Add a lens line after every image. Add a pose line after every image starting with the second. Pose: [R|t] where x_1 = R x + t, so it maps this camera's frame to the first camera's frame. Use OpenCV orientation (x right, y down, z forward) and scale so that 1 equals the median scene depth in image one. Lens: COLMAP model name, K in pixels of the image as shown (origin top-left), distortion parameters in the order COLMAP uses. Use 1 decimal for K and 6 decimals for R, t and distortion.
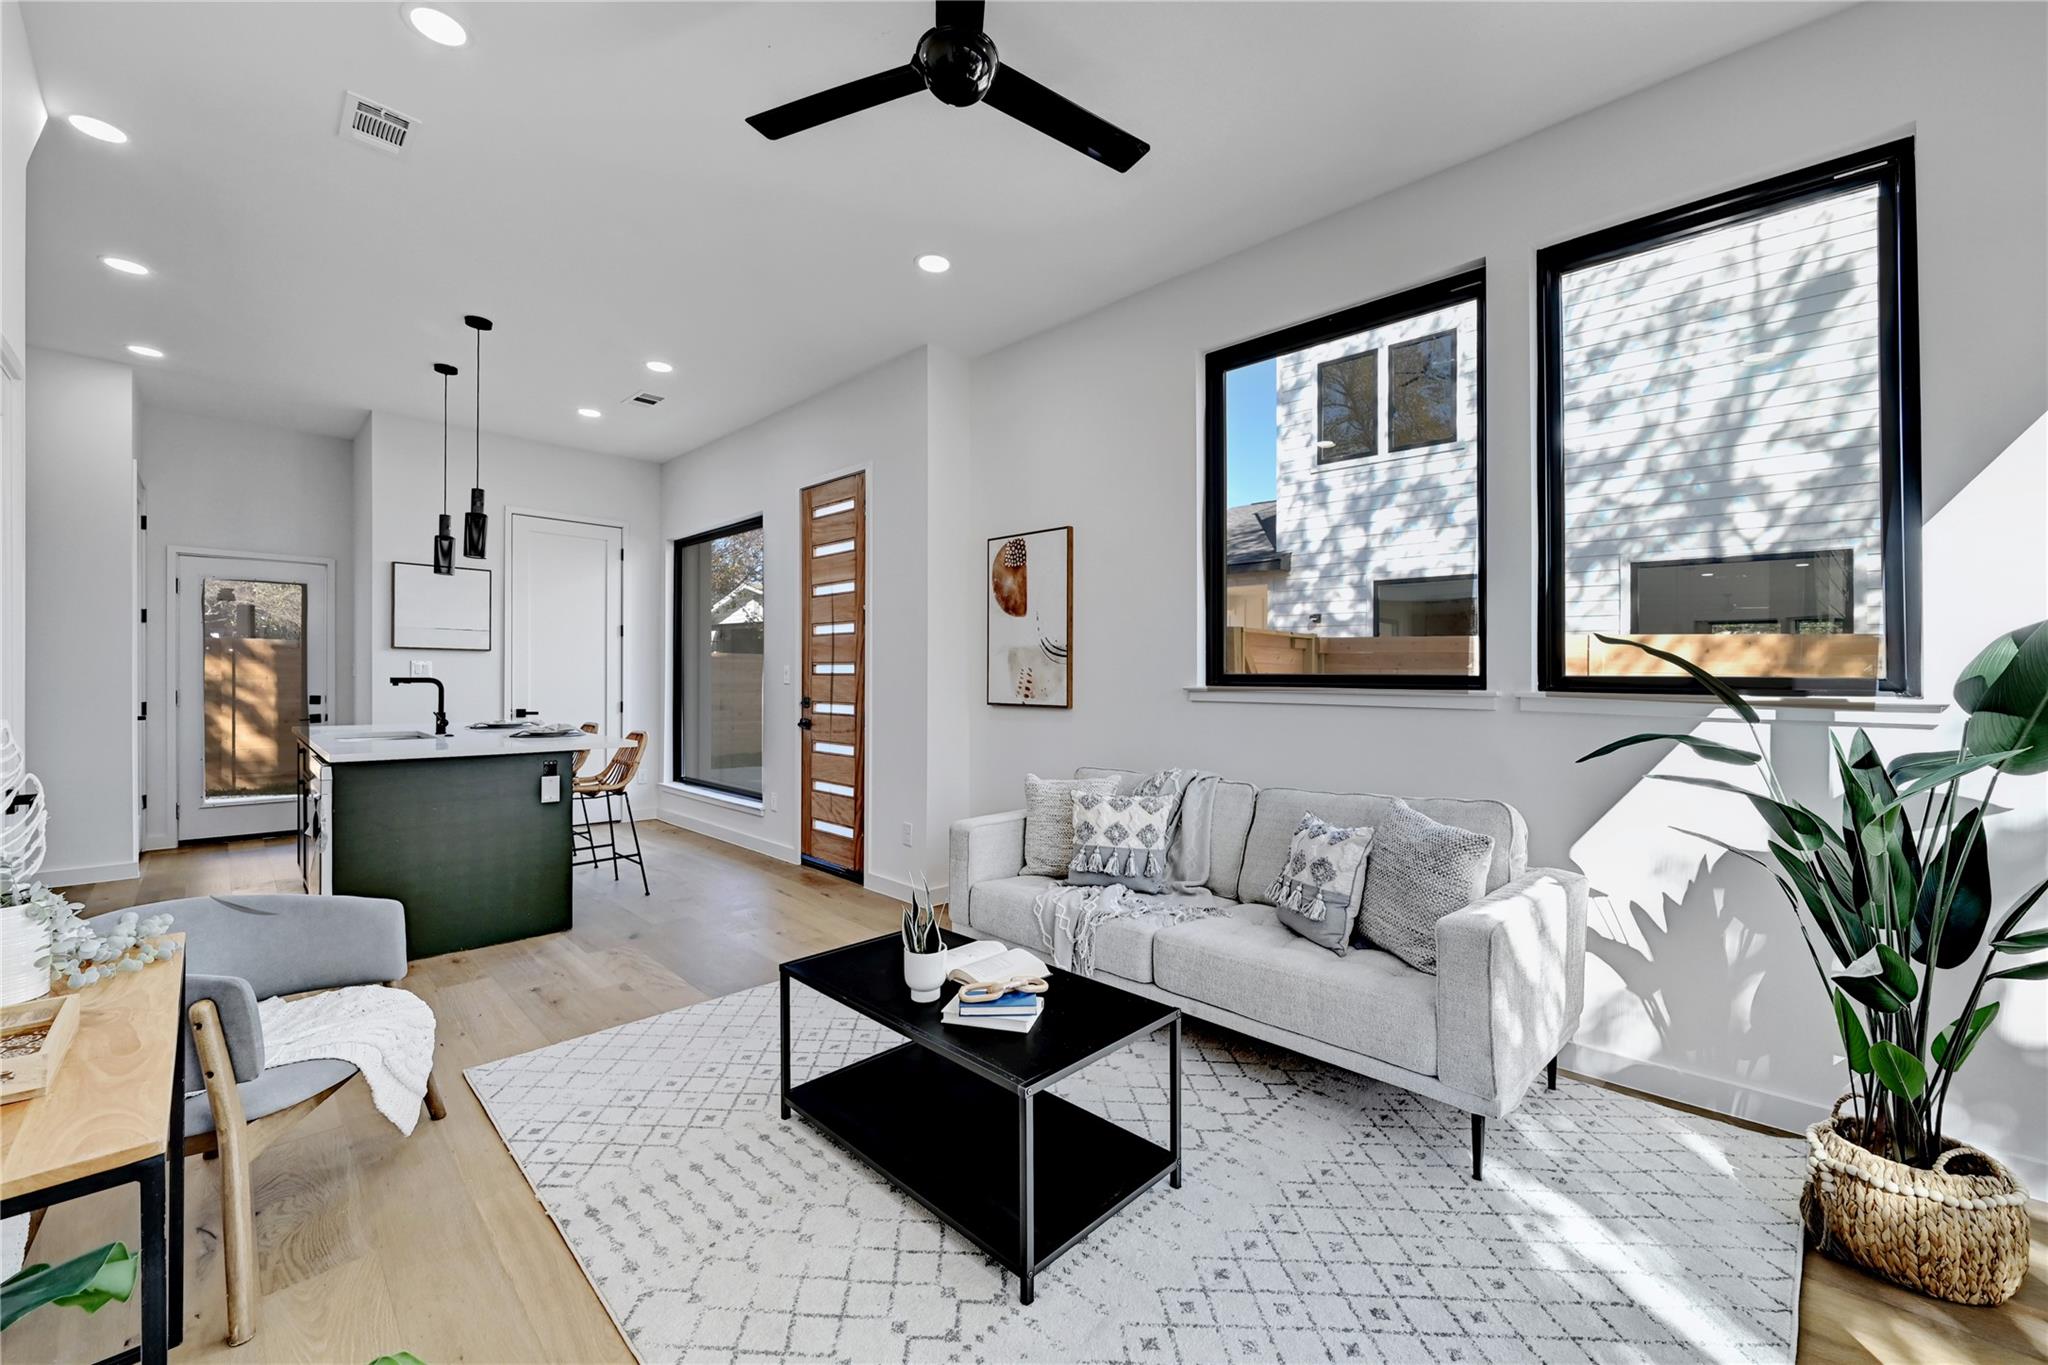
lens RADIAL K [[809.4, 0, 1027.1], [0, 809.4, 670.3], [0, 0, 1]] dist [-0.001215, 0.000628]
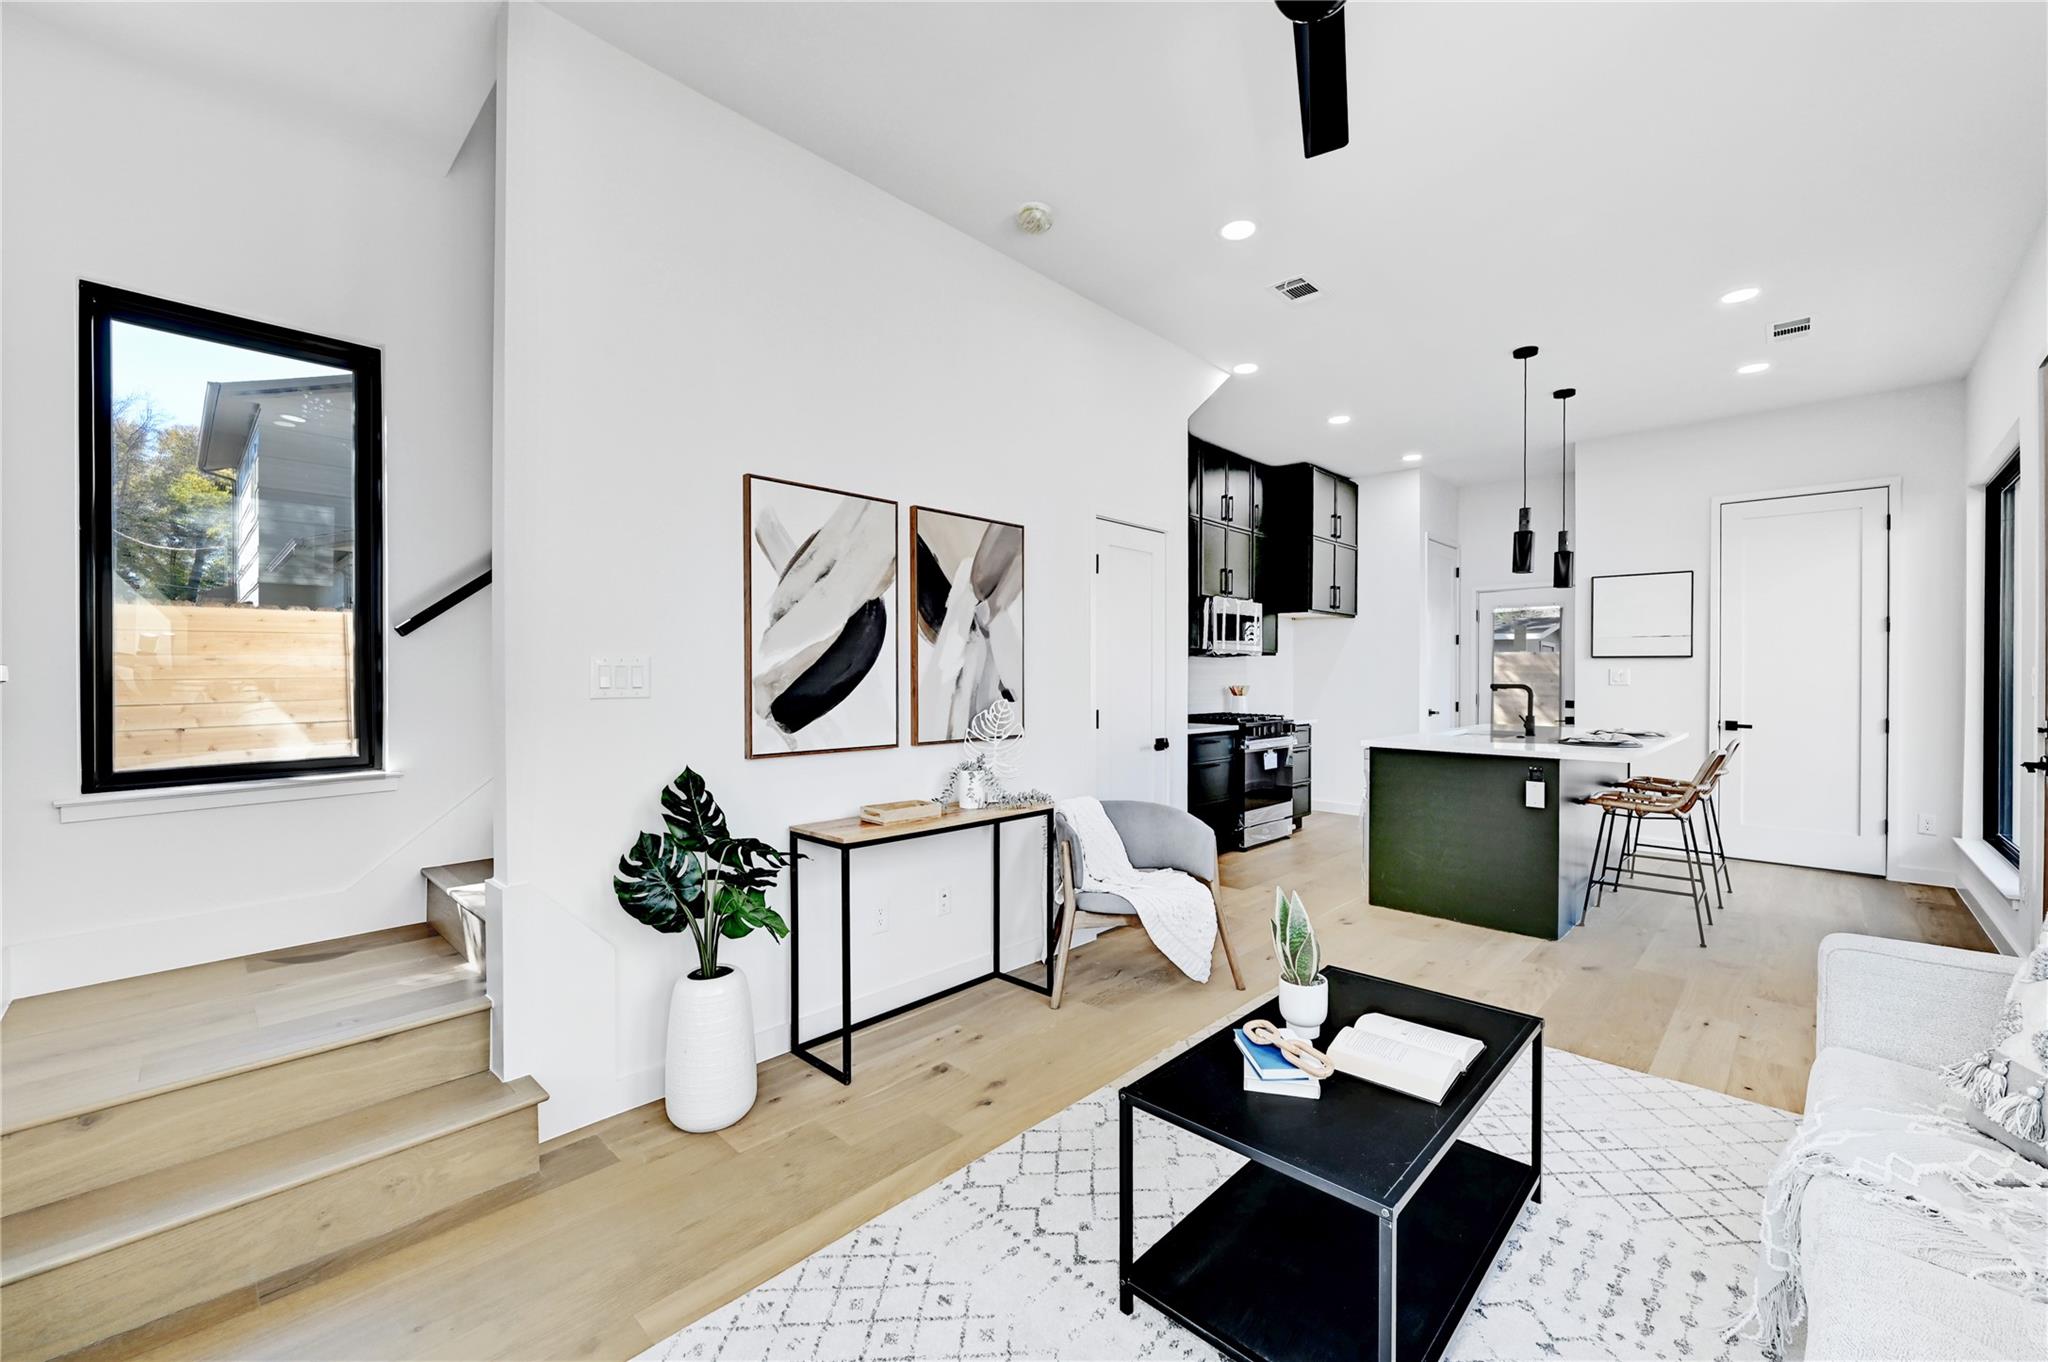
lens RADIAL K [[821.8, 0, 1036.0], [0, 821.8, 671.1], [0, 0, 1]] dist [0.001484, 0.000888]
pose [[0.016725, -0.014683, -0.999752, 0.415666], [0.003467, 0.999887, -0.014627, 0.005811], [0.999854, -0.003221, 0.016774, 0.352320]]
